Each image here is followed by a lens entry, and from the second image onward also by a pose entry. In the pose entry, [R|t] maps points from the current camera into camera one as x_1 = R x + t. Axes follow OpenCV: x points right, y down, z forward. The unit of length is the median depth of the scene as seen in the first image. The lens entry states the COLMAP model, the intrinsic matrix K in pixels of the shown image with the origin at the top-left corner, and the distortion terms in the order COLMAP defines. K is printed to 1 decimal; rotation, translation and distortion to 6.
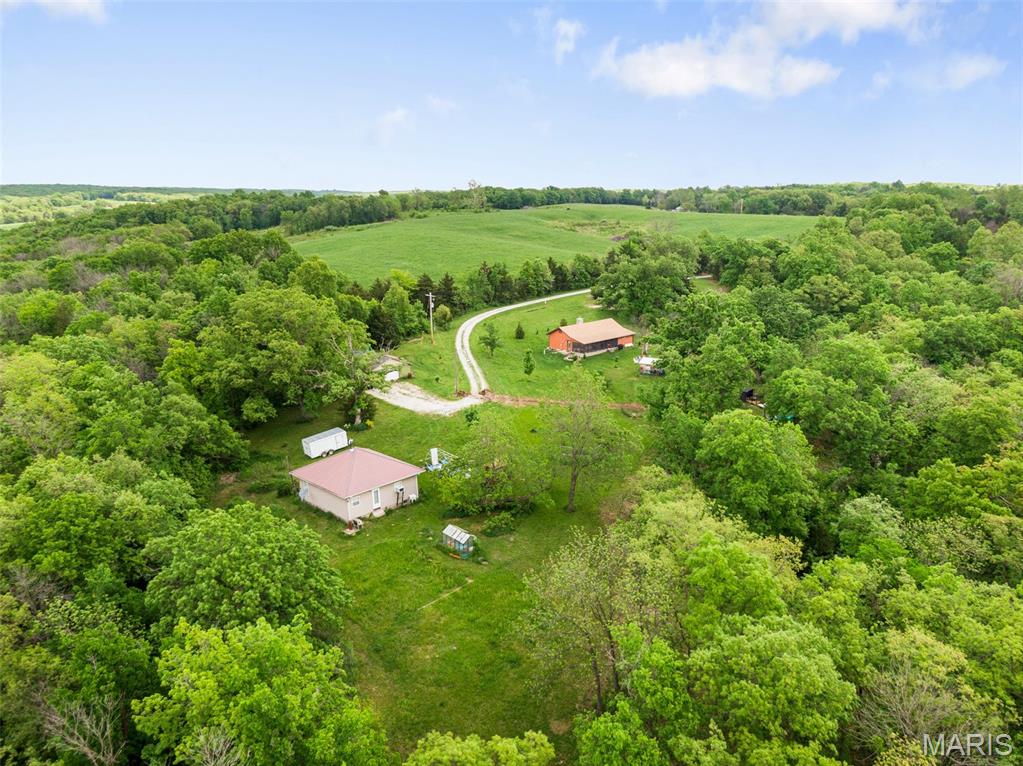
lens RADIAL K [[779.6, 0, 512.3], [0, 779.6, 382.5], [0, 0, 1]] dist [-0.003325, -0.007335]
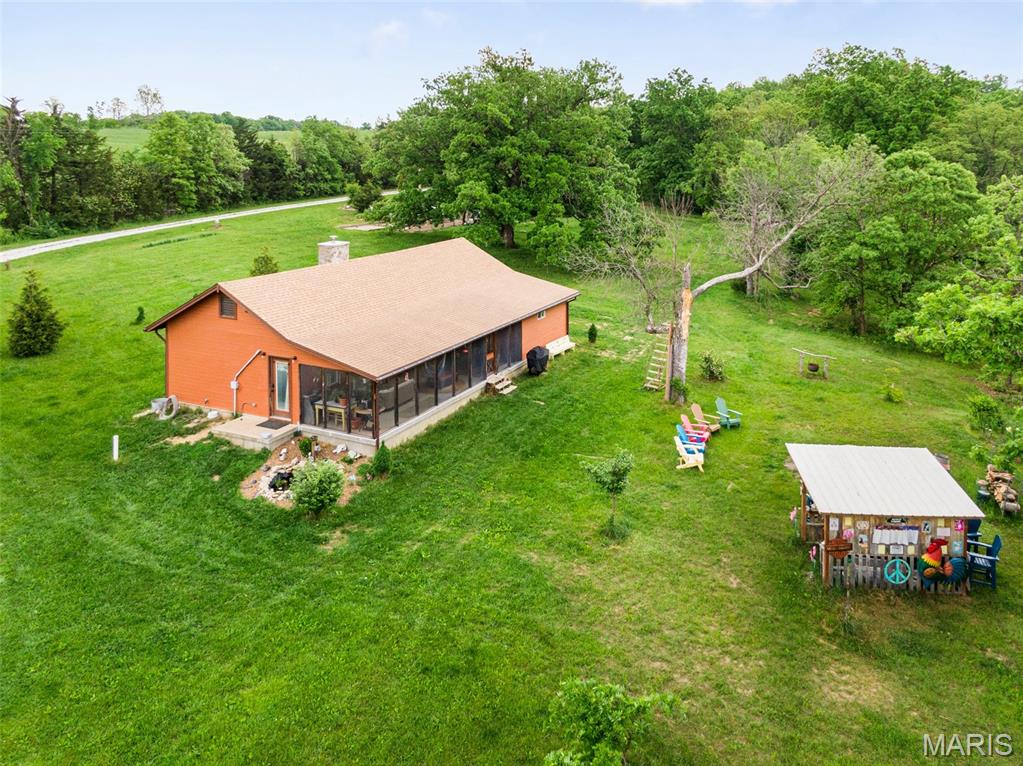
lens RADIAL K [[779.6, 0, 510.5], [0, 779.6, 381.7], [0, 0, 1]] dist [-0.003325, -0.007335]
pose [[0.947669, -0.095157, 0.304743, 0.067669], [0.081999, 0.995074, 0.055720, -0.052773], [-0.308544, -0.027815, 0.950803, 0.806164]]
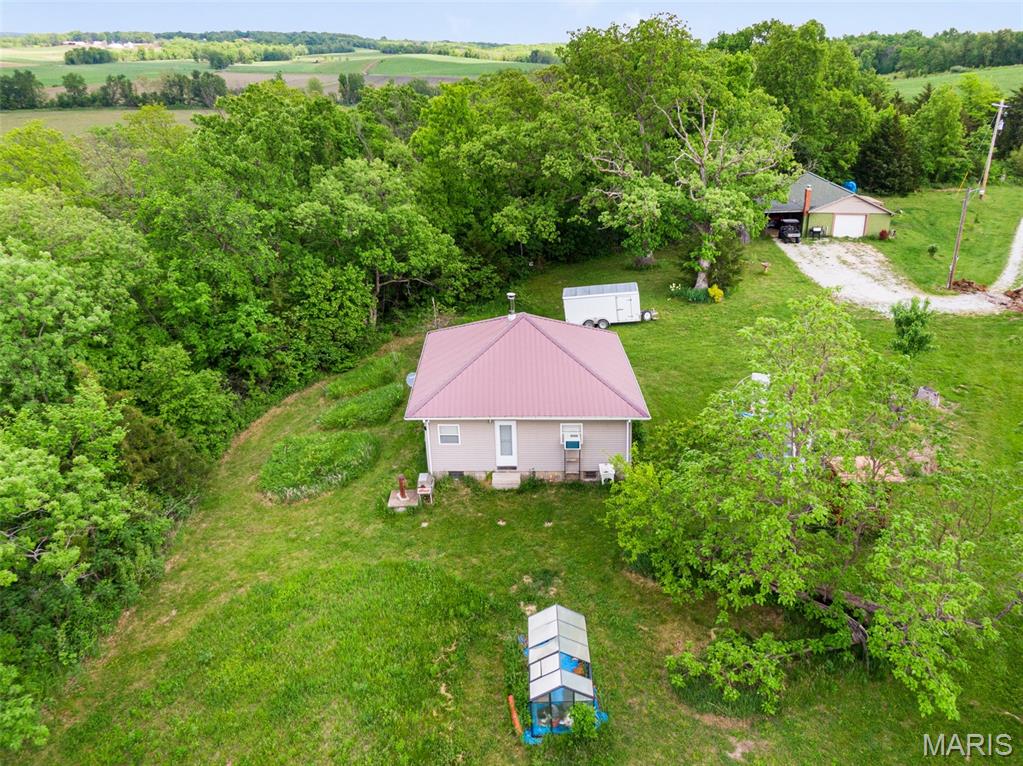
lens RADIAL K [[779.6, 0, 511.4], [0, 779.6, 381.4], [0, 0, 1]] dist [-0.003325, -0.007335]
pose [[0.719825, 0.293780, -0.628923, 0.040082], [-0.194936, 0.955119, 0.223041, 0.014770], [0.666222, -0.037951, 0.744787, 0.385671]]
